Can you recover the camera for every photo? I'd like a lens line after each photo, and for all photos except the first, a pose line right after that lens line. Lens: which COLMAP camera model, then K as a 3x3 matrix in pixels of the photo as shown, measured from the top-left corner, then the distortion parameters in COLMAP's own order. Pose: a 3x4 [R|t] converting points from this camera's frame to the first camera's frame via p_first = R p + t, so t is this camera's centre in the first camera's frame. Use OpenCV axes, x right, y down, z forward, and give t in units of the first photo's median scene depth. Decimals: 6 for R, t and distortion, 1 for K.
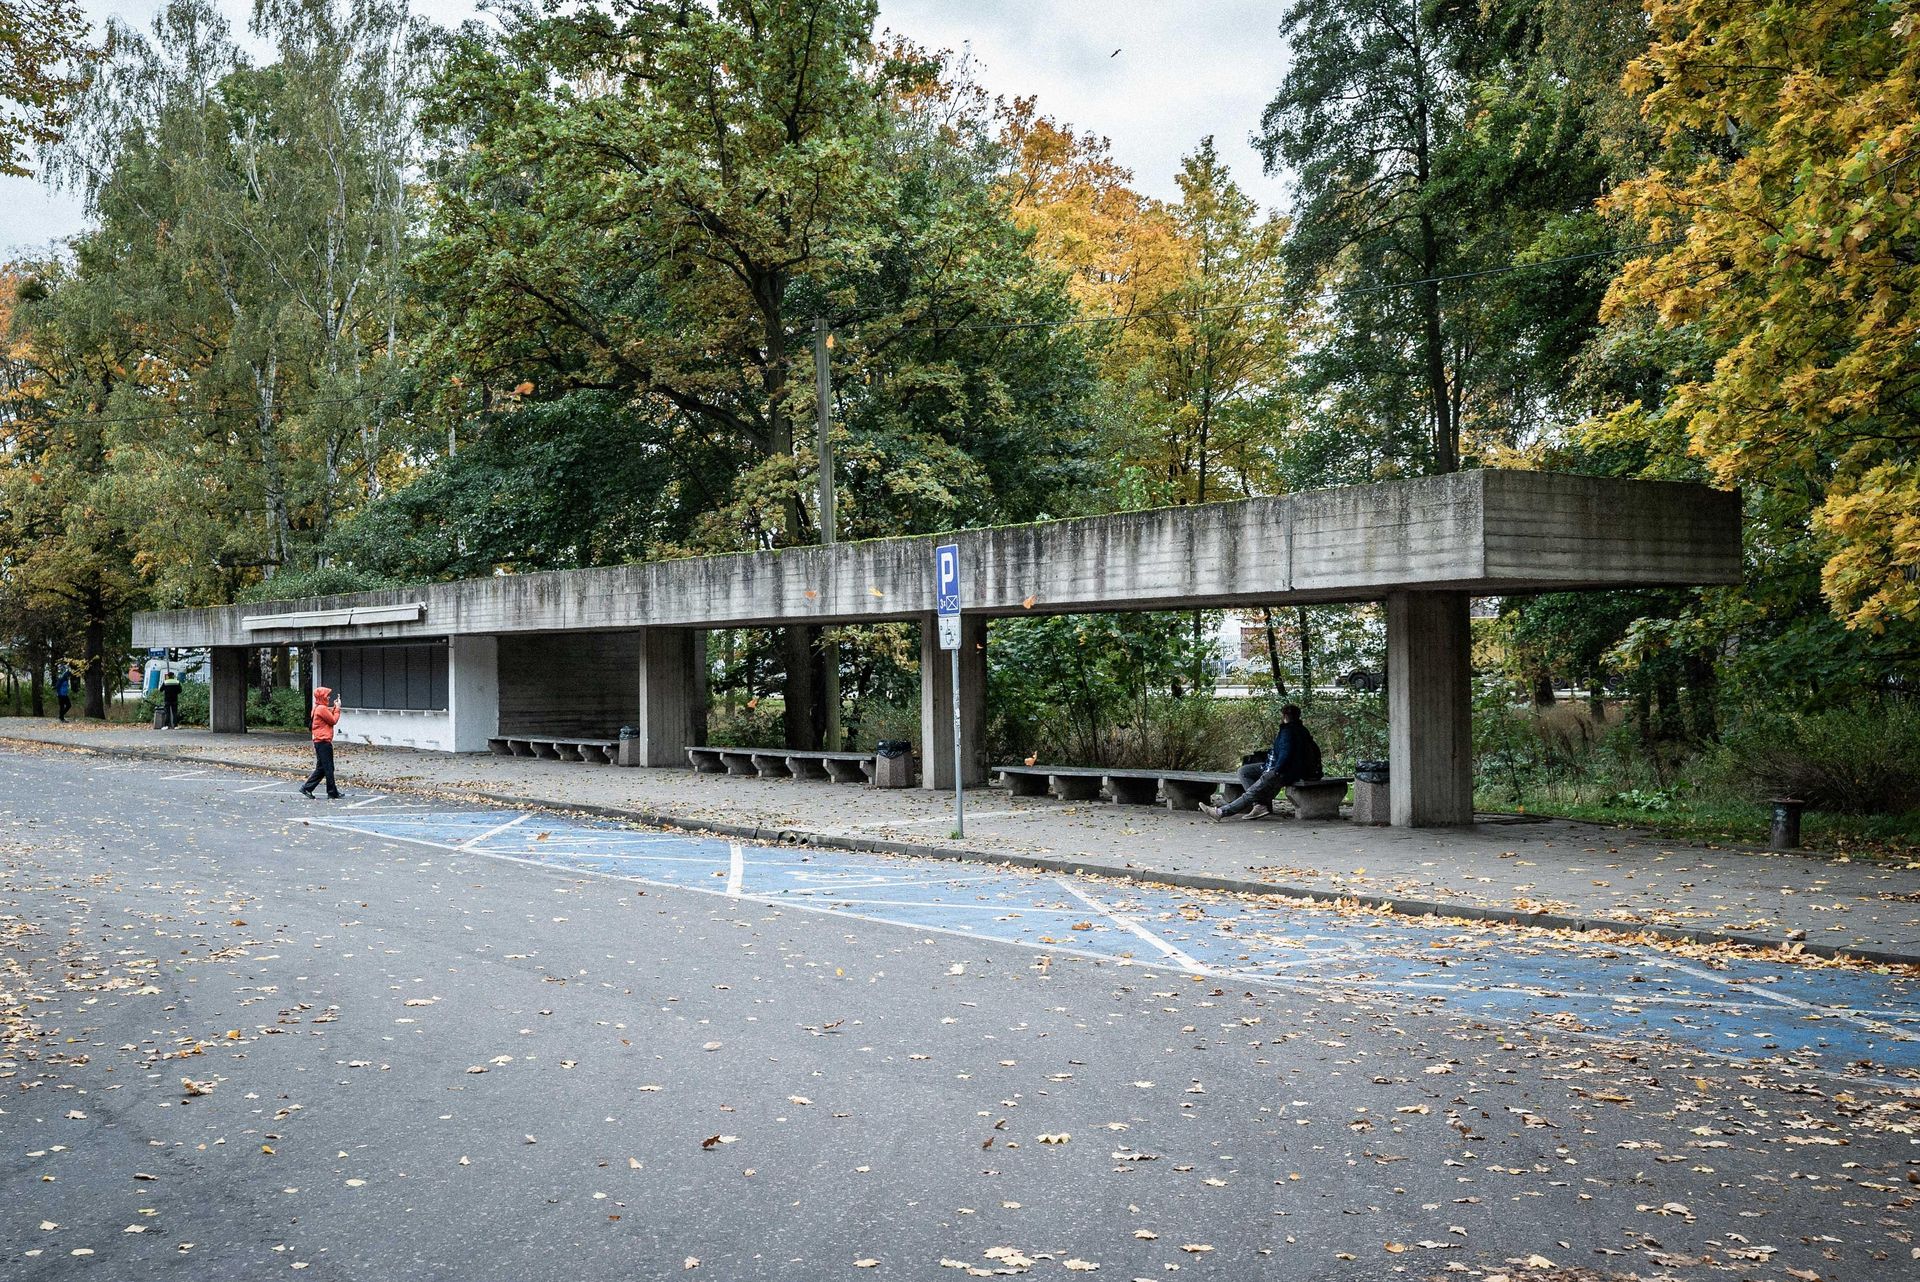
lens RADIAL K [[1728.7, 0, 1009.4], [0, 1728.7, 637.7], [0, 0, 1]] dist [0.048896, -0.007879]
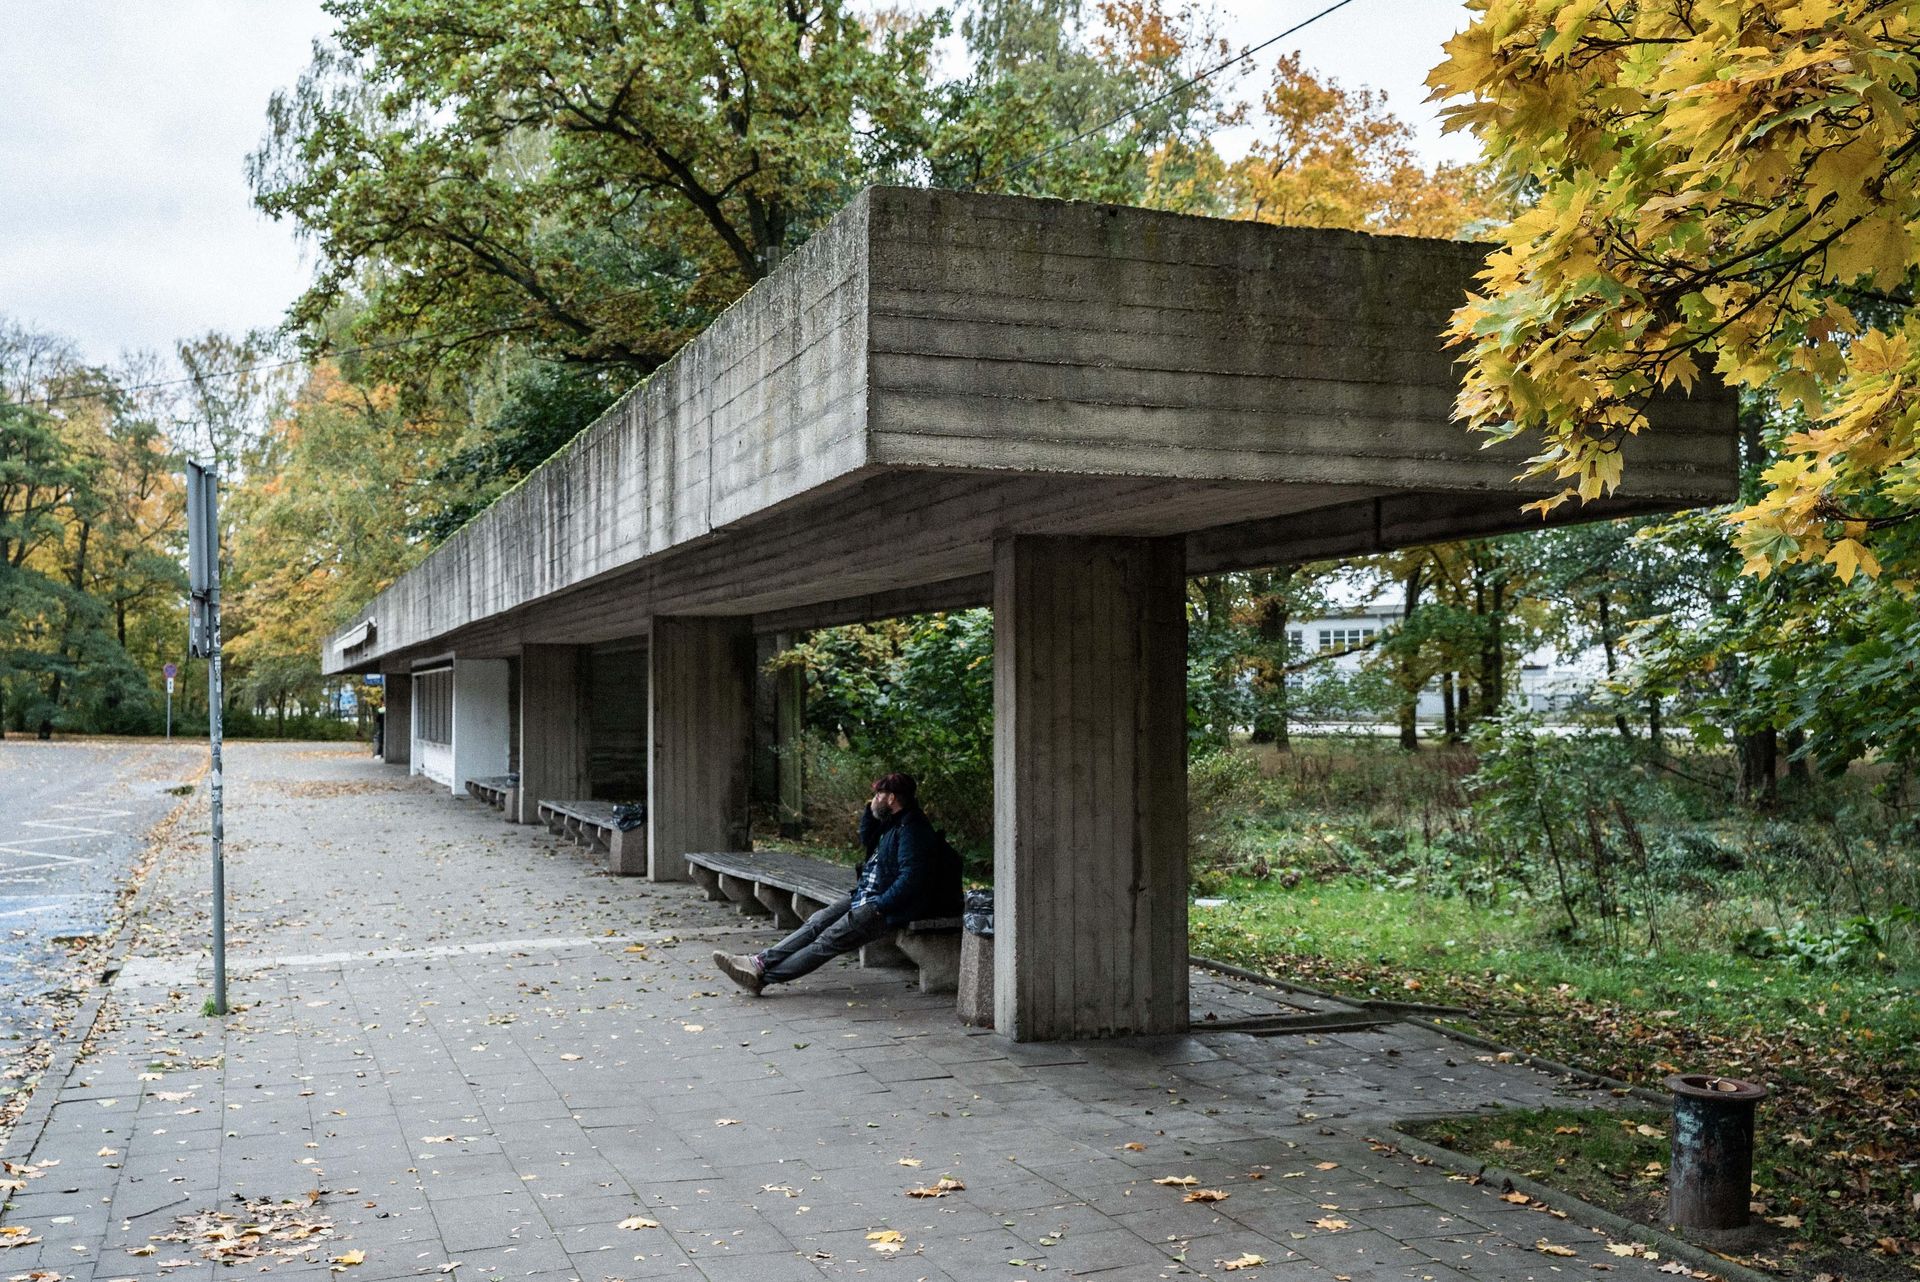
lens RADIAL K [[1728.7, 0, 1009.4], [0, 1728.7, 637.7], [0, 0, 1]] dist [0.048896, -0.007879]
pose [[0.973415, -0.001572, -0.229043, 0.150577], [-0.002800, 0.999820, -0.018763, 0.004239], [0.229032, 0.018905, 0.973235, 0.243037]]
